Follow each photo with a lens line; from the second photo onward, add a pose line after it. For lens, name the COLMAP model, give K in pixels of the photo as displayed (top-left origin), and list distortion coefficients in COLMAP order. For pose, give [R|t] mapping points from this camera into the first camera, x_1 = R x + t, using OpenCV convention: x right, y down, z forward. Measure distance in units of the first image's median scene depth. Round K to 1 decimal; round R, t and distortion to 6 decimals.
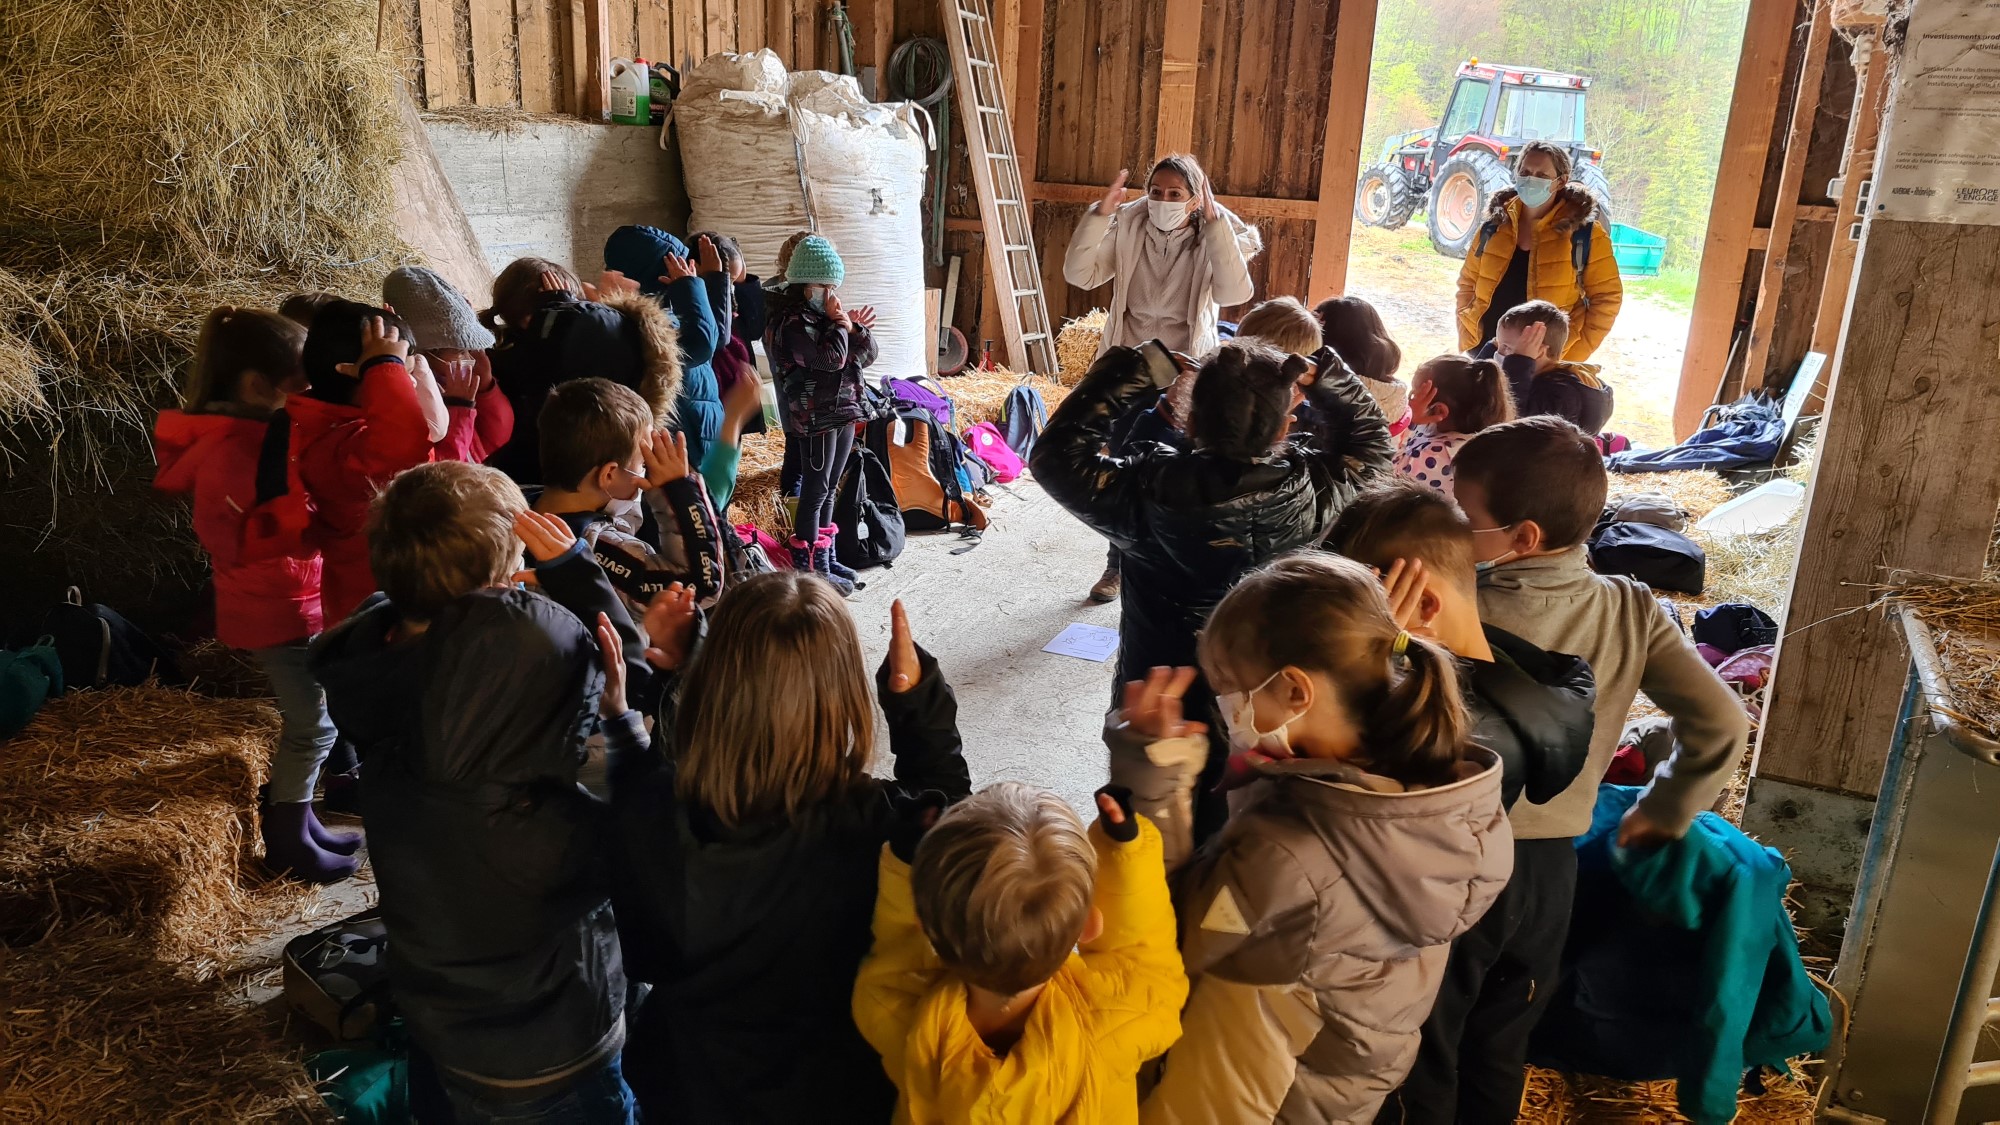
lens RADIAL K [[1493.1, 0, 990.0], [0, 1493.1, 555.8], [0, 0, 1]] dist [0.063733, -0.040100]
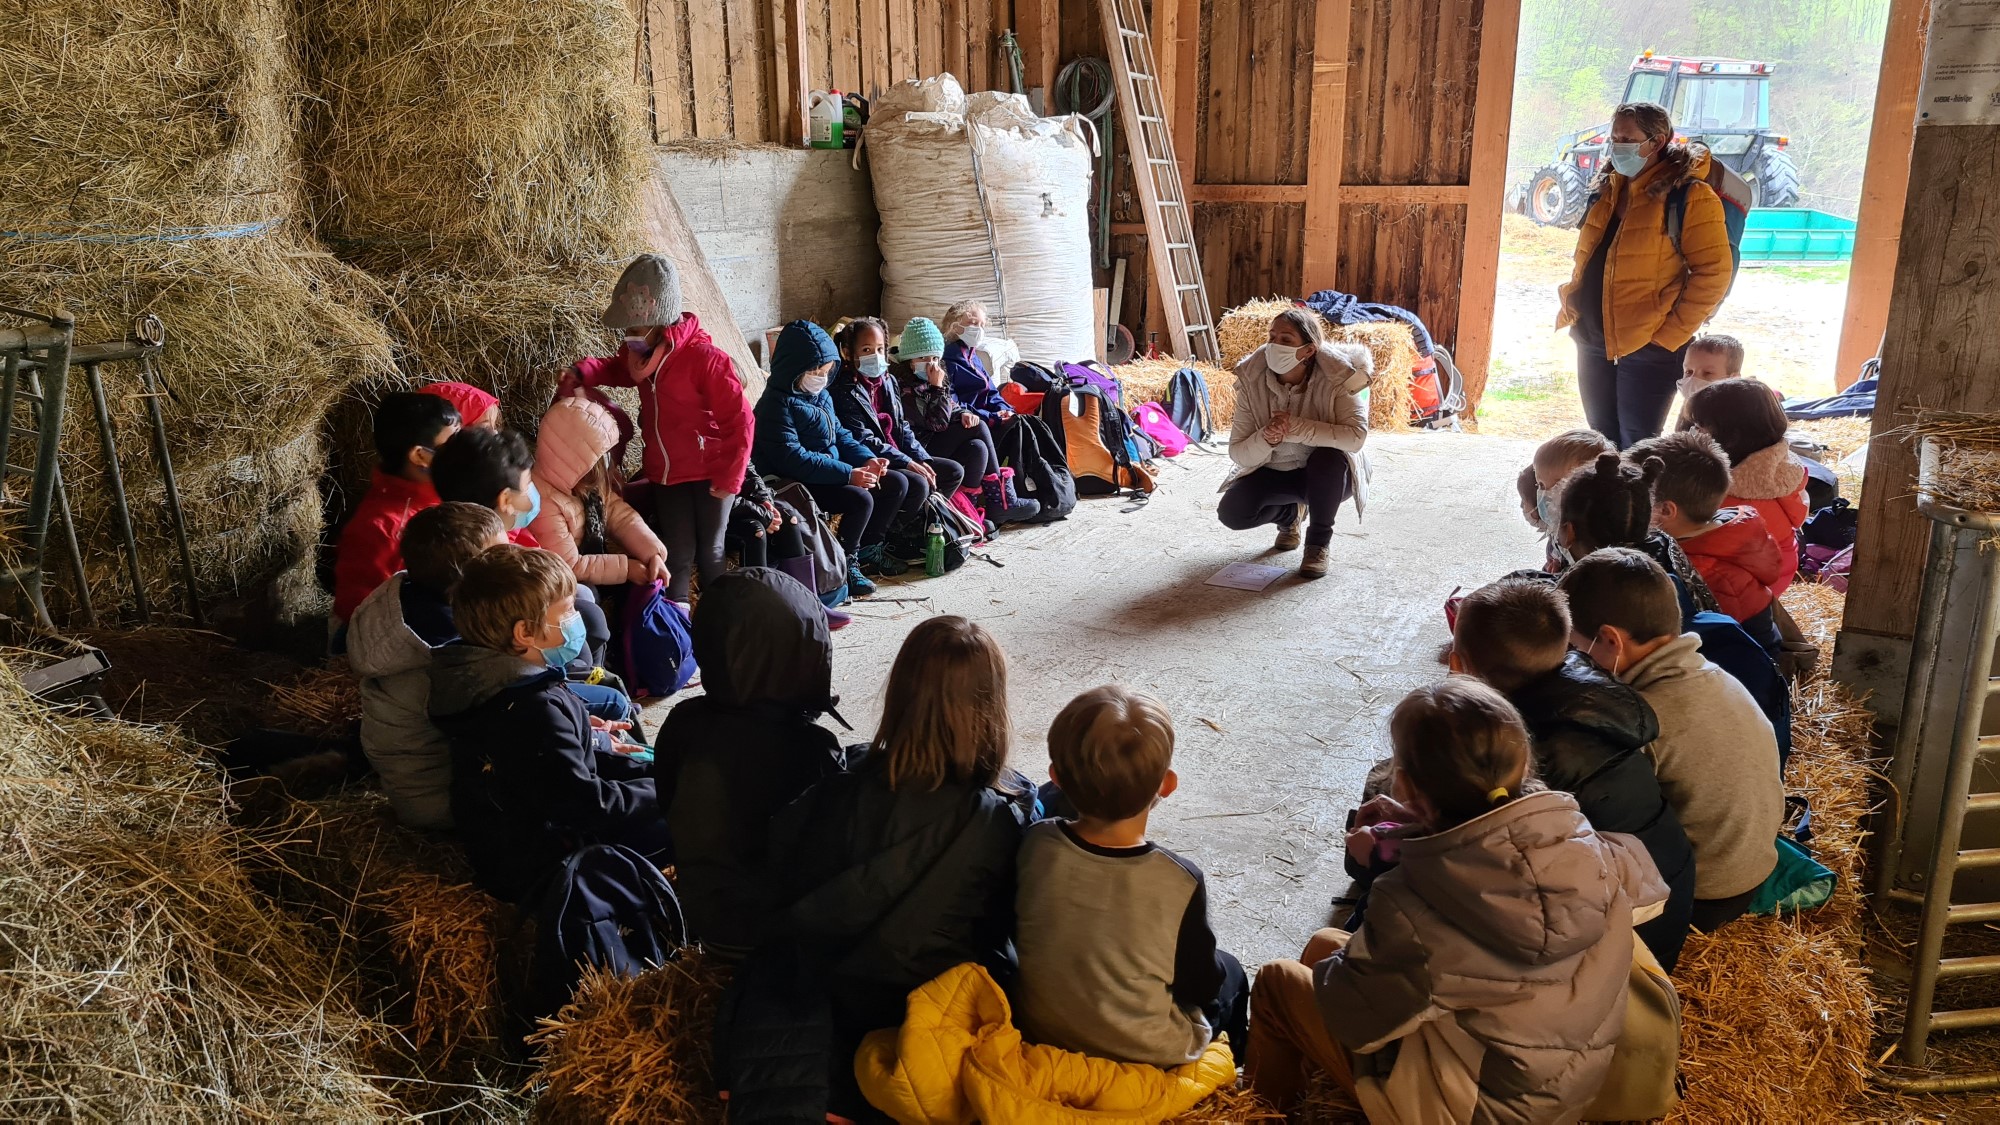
lens RADIAL K [[1508.4, 0, 980.1], [0, 1508.4, 569.1], [0, 0, 1]] dist [0.062236, -0.038014]
pose [[0.992238, -0.023786, -0.122055, 0.004739], [0.021365, 0.999549, -0.021106, 0.053553], [0.122502, 0.018335, 0.992299, -0.102602]]
